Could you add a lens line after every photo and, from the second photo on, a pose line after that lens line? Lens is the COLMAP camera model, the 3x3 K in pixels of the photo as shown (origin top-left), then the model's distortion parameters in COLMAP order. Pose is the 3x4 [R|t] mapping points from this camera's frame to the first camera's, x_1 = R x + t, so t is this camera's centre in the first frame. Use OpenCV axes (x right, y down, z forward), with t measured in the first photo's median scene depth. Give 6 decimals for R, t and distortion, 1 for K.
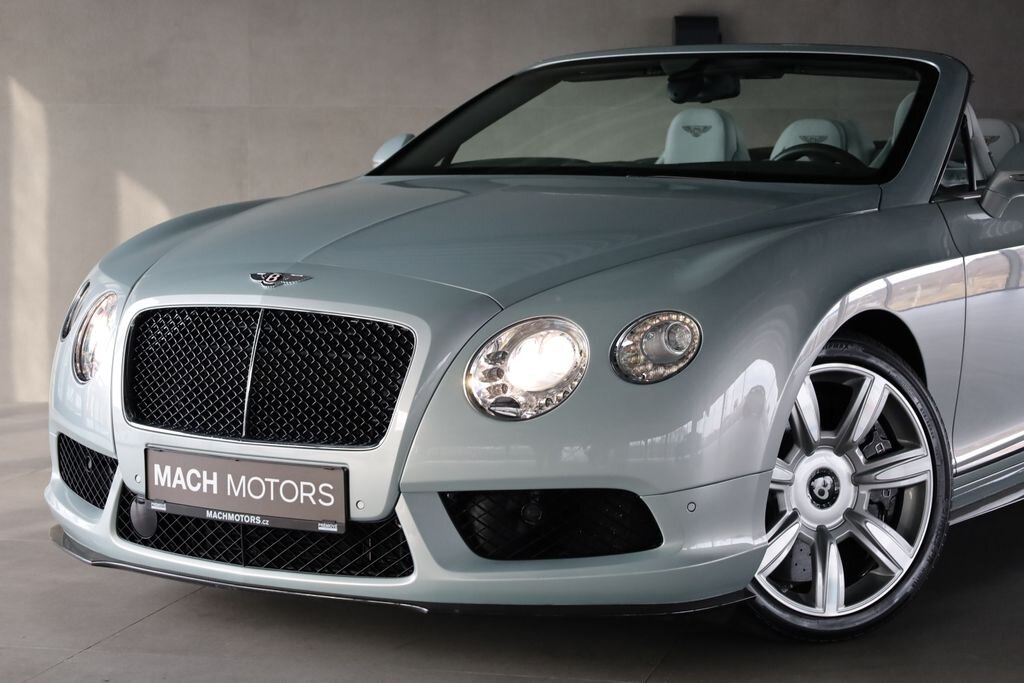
lens RADIAL K [[2438.8, 0, 512.0], [0, 2438.8, 341.5], [0, 0, 1]] dist [-0.083597, -0.731734]
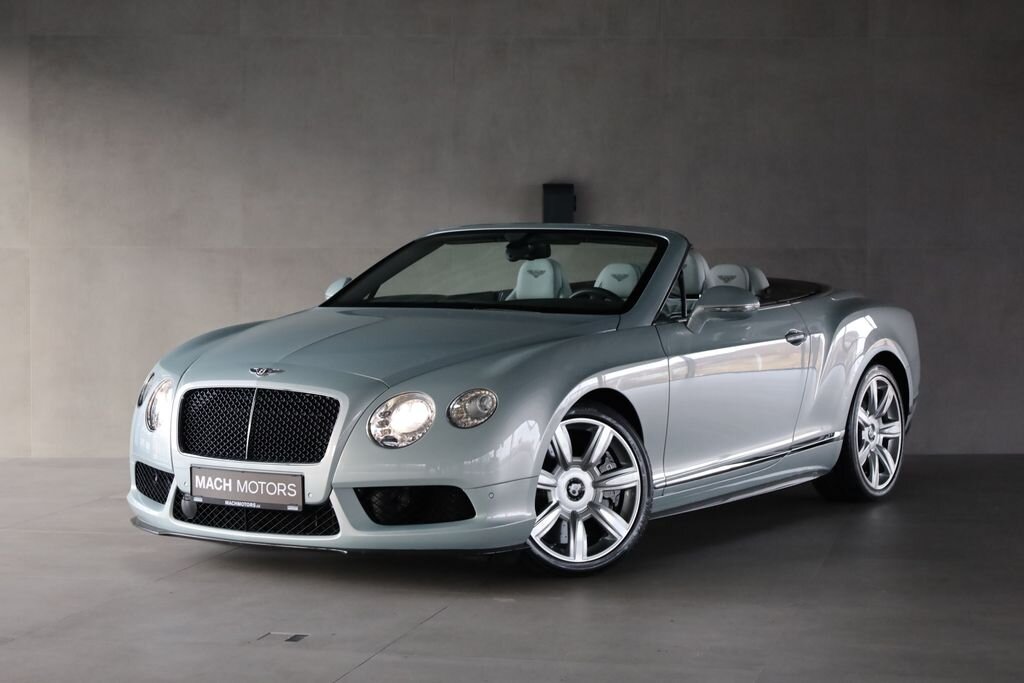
lens RADIAL K [[2438.8, 0, 512.0], [0, 2438.8, 341.5], [0, 0, 1]] dist [-0.083597, -0.731734]
pose [[0.999969, -0.002545, 0.007453, 0.072472], [0.002812, 0.999349, -0.035972, 0.017336], [-0.007357, 0.035992, 0.999325, -0.797142]]
